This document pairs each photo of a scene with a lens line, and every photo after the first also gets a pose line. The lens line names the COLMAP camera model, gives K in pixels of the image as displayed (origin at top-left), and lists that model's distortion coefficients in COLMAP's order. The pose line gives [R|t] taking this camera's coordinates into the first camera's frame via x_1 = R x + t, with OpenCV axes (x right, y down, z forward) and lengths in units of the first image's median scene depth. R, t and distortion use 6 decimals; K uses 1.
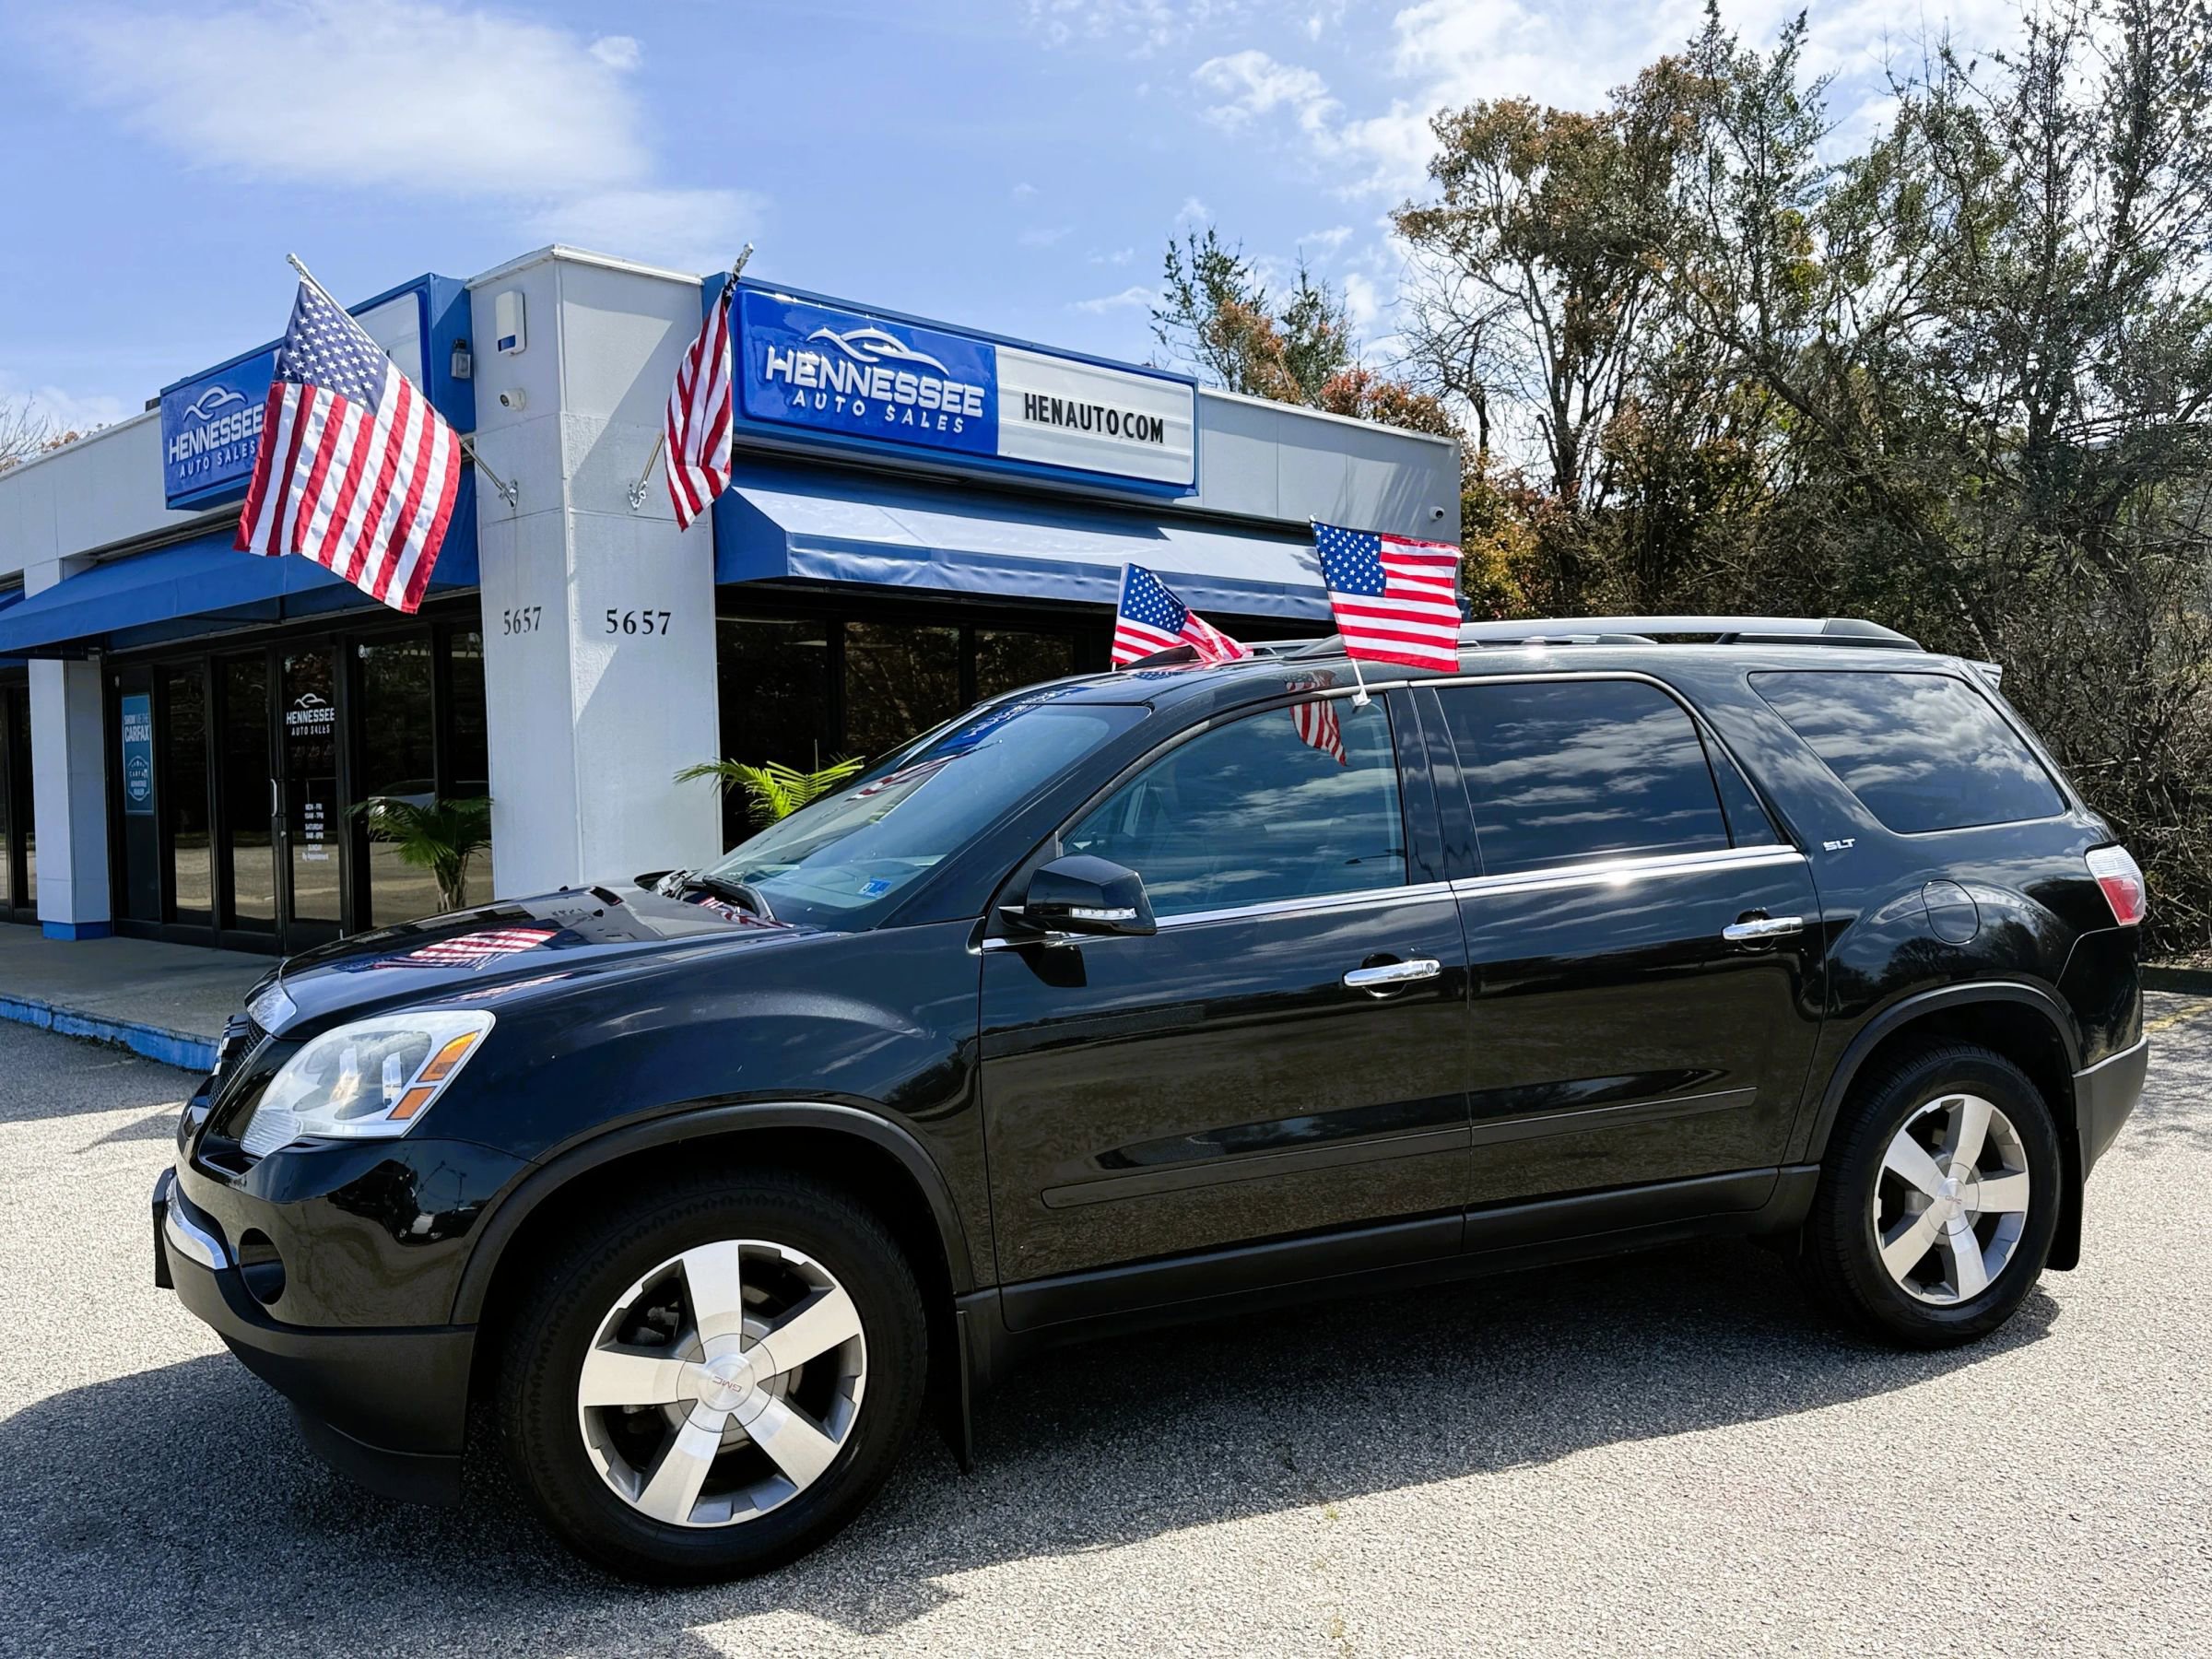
lens RADIAL K [[1827.9, 0, 1106.1], [0, 1827.9, 882.9], [0, 0, 1]] dist [0.055500, -0.079667]
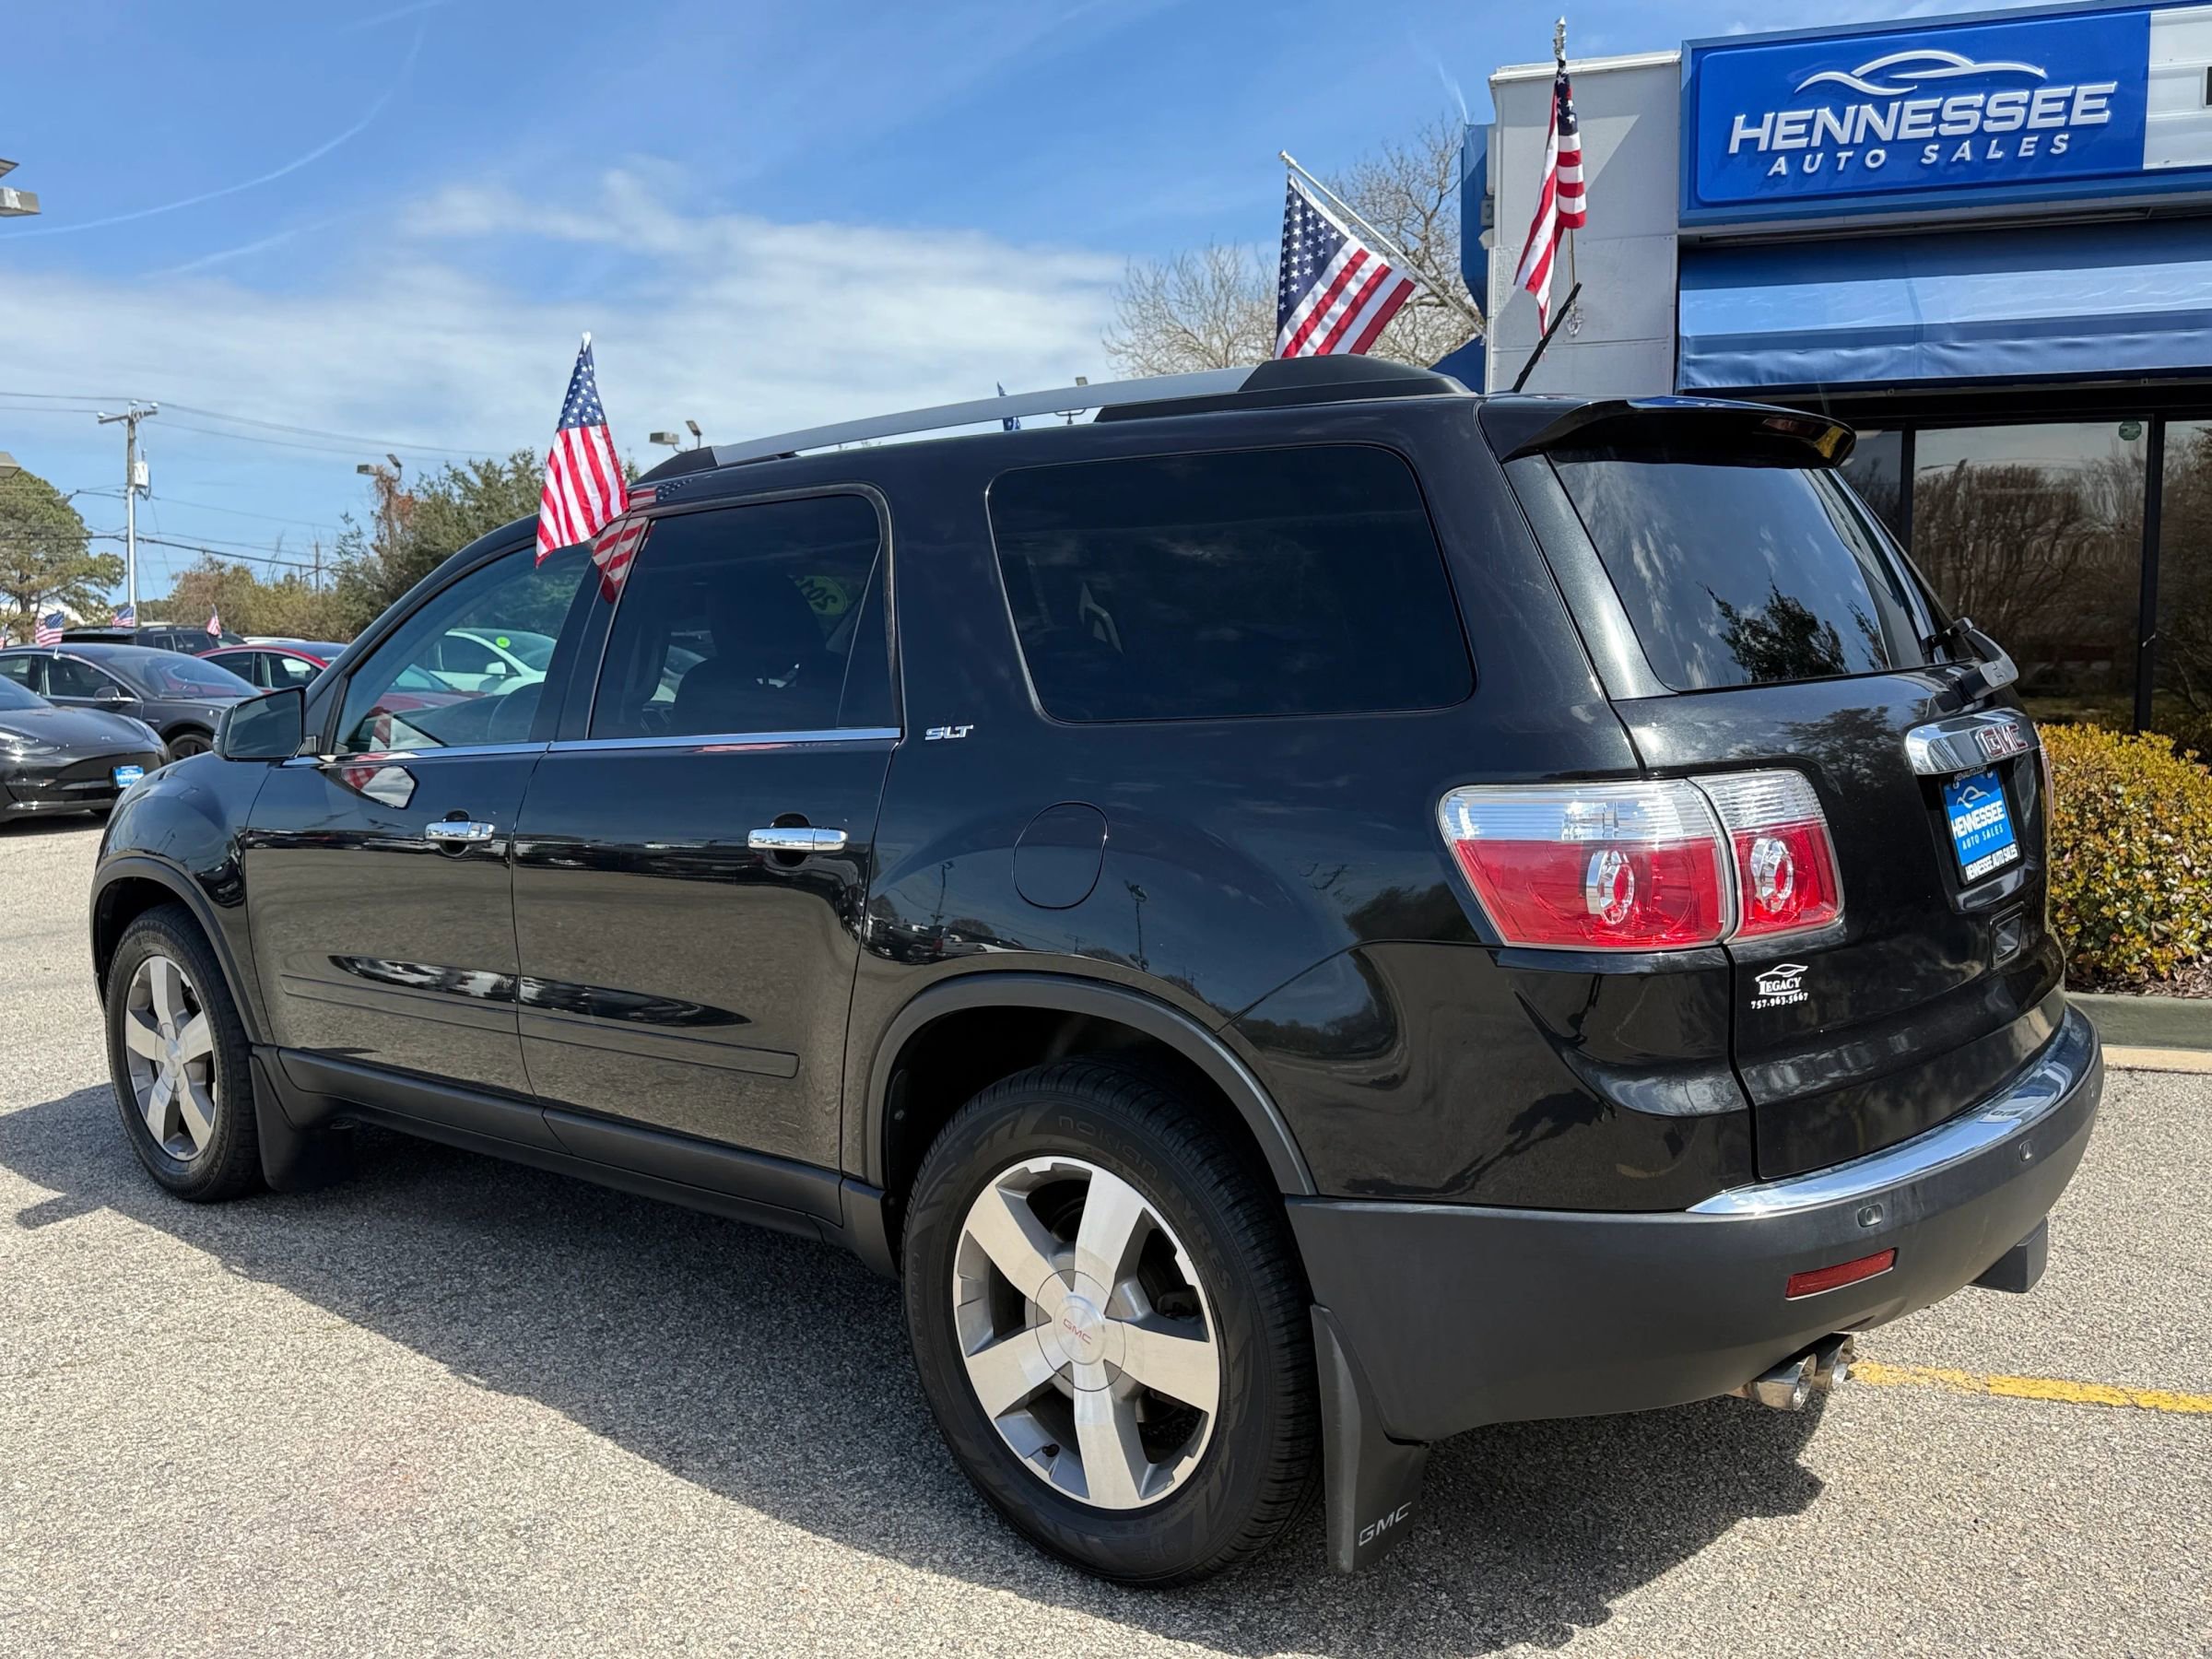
lens RADIAL K [[1827.9, 0, 1089.5], [0, 1827.9, 851.5], [0, 0, 1]] dist [0.055500, -0.079667]
pose [[0.442951, 0.112466, -0.889464, 0.466223], [-0.054461, 0.993644, 0.098517, -0.021443], [0.894890, 0.004803, 0.446261, 0.348936]]
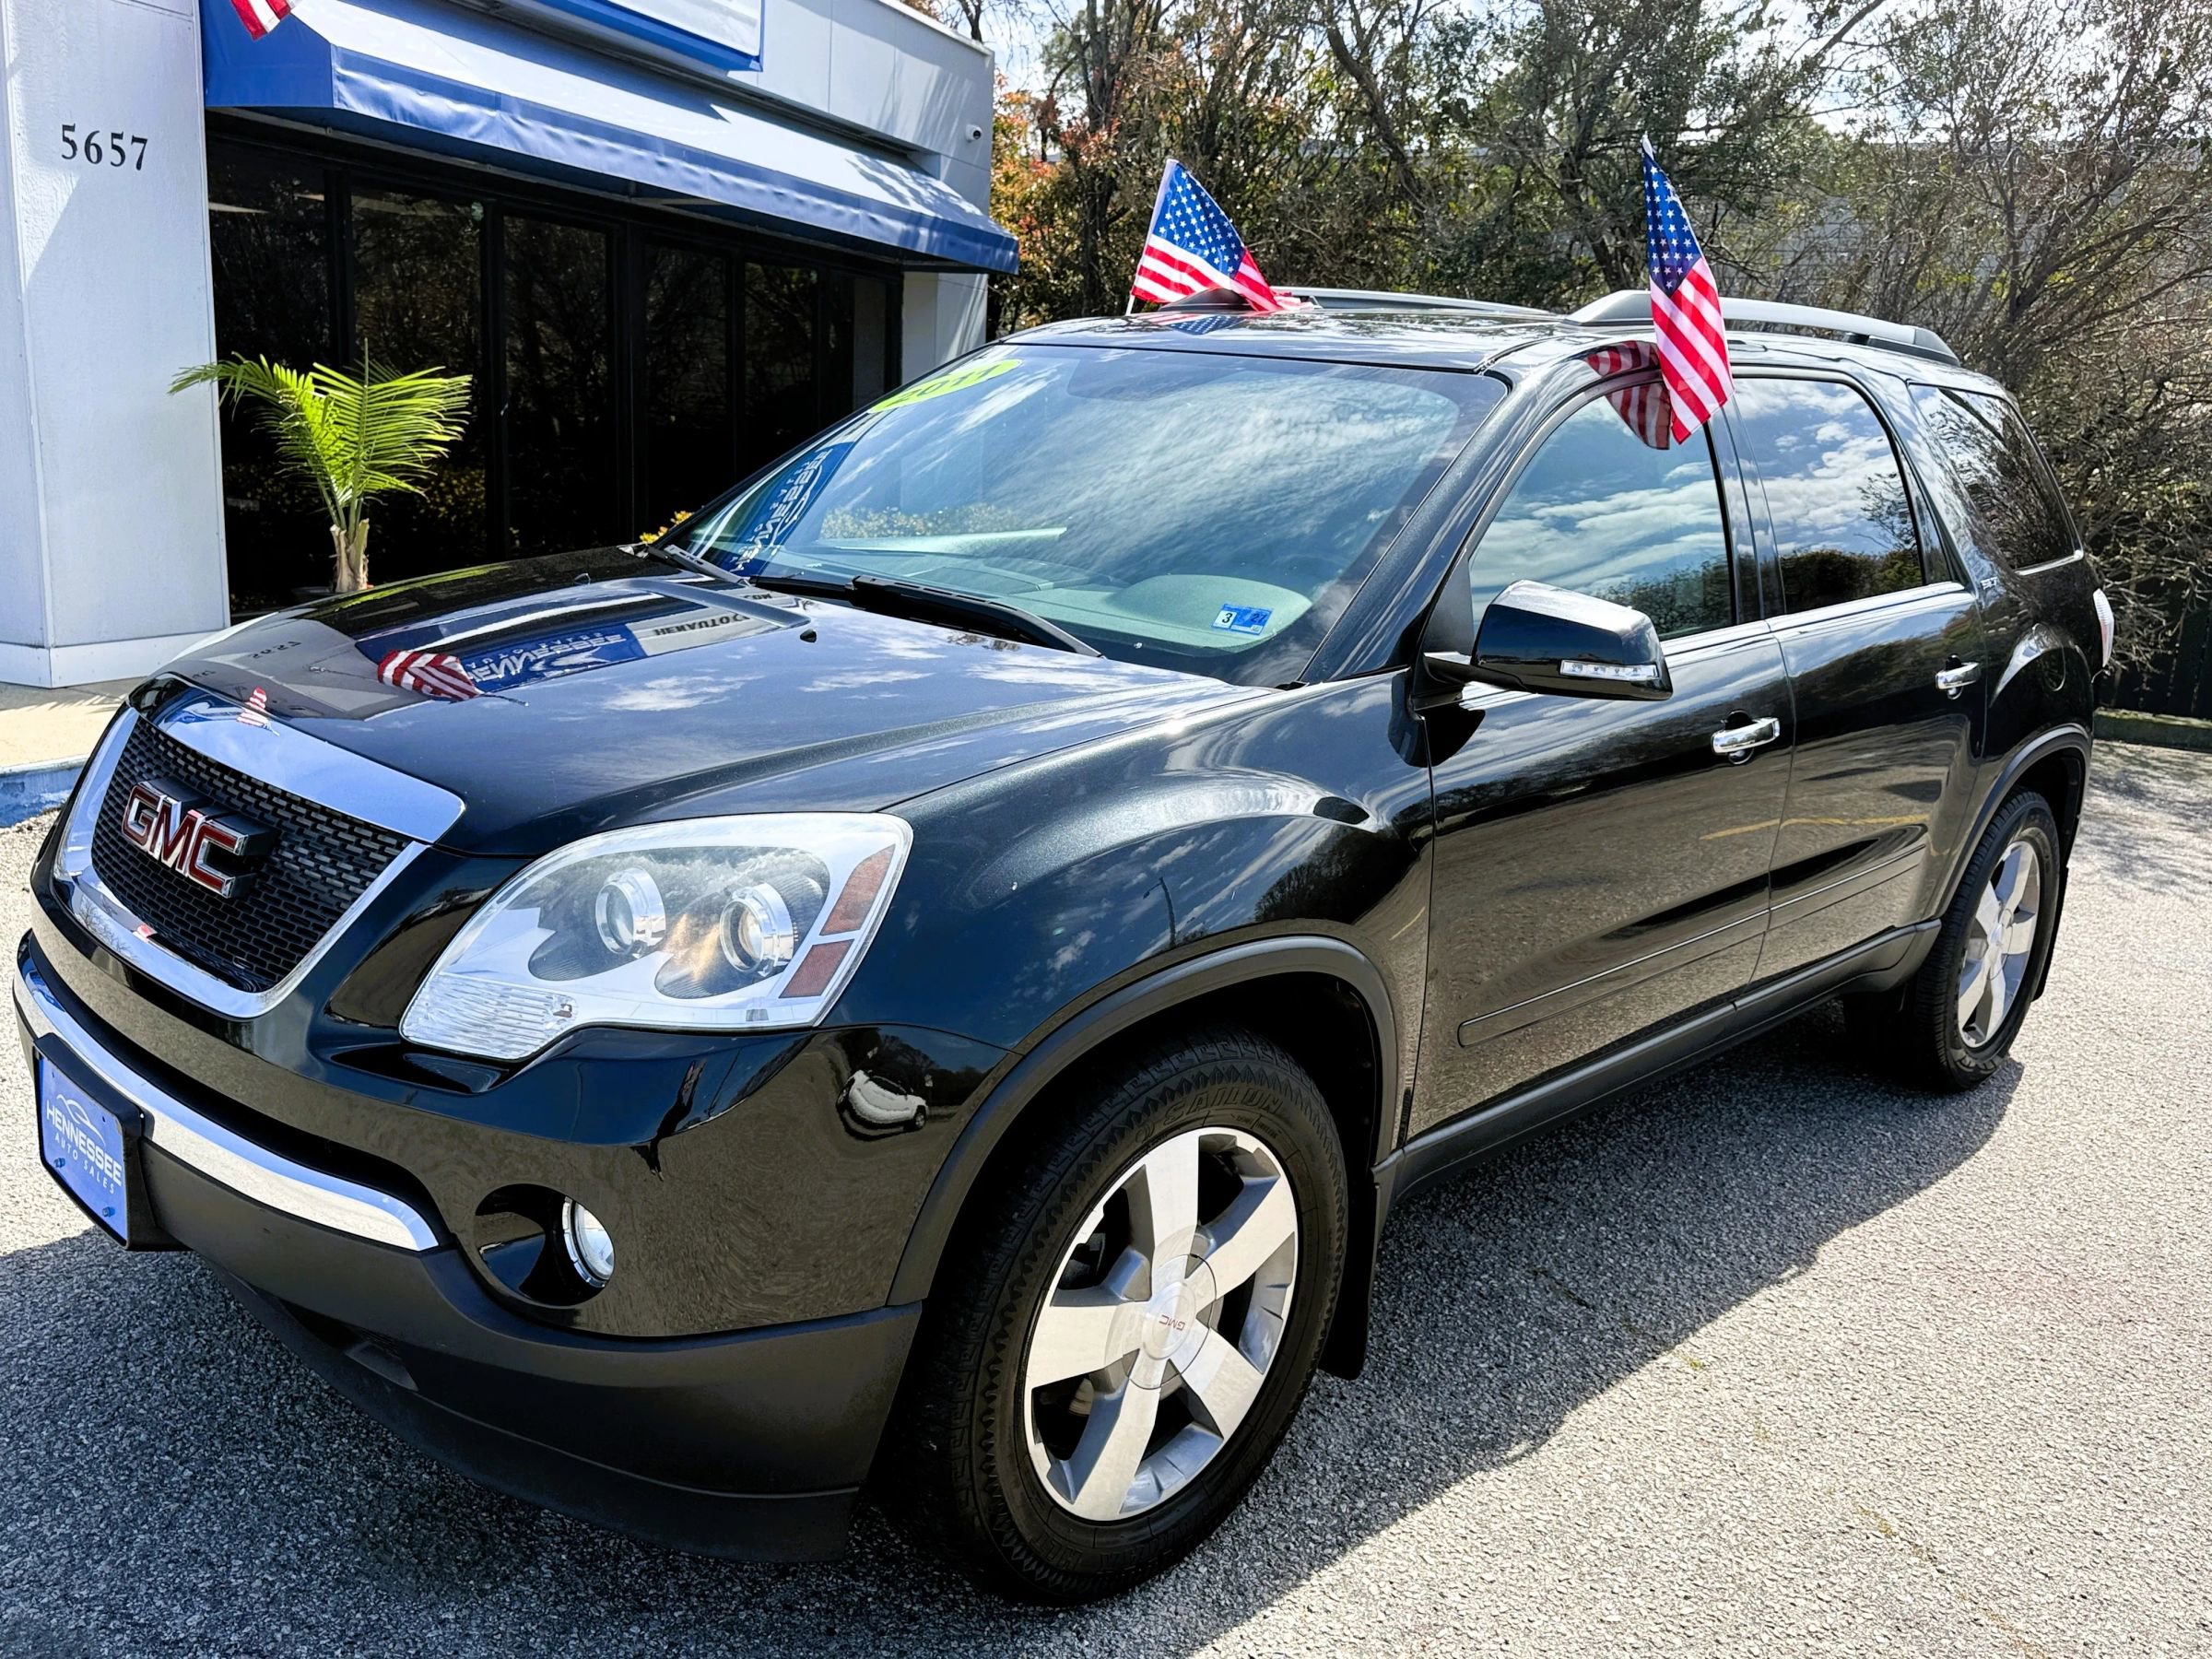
lens RADIAL K [[1827.9, 0, 1101.0], [0, 1827.9, 876.4], [0, 0, 1]] dist [0.055500, -0.079667]
pose [[0.919866, -0.023534, 0.391525, -0.177390], [-0.049851, 0.983089, 0.176214, -0.007789], [-0.389051, -0.181611, 0.903137, 0.139720]]
